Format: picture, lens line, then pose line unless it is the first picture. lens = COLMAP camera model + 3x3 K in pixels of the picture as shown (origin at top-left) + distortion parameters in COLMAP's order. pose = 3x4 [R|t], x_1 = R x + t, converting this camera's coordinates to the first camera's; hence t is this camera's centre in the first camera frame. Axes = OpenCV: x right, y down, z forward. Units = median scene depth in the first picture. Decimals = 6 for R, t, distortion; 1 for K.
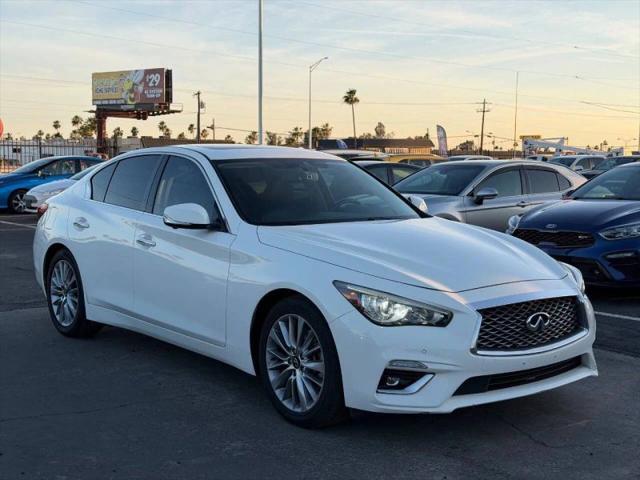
lens RADIAL K [[847.5, 0, 320.0], [0, 847.5, 240.0], [0, 0, 1]] dist [0.118026, -0.026562]
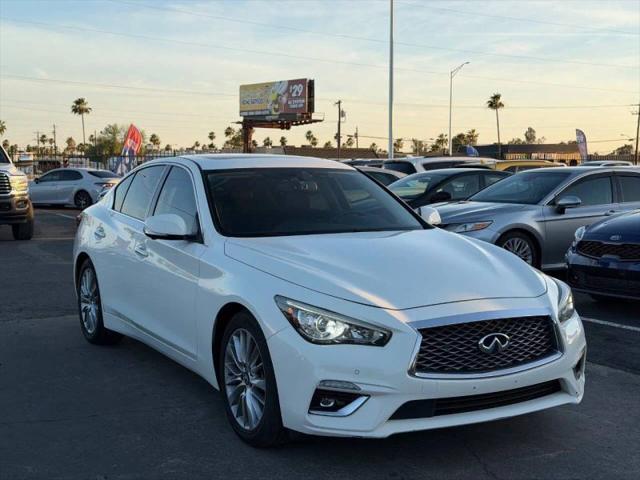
lens RADIAL K [[847.5, 0, 320.0], [0, 847.5, 240.0], [0, 0, 1]] dist [0.118026, -0.026562]
pose [[0.986909, 0.006690, -0.161140, 0.211265], [-0.008123, 0.999933, -0.008232, -0.007097], [0.161075, 0.009434, 0.986897, 0.052009]]
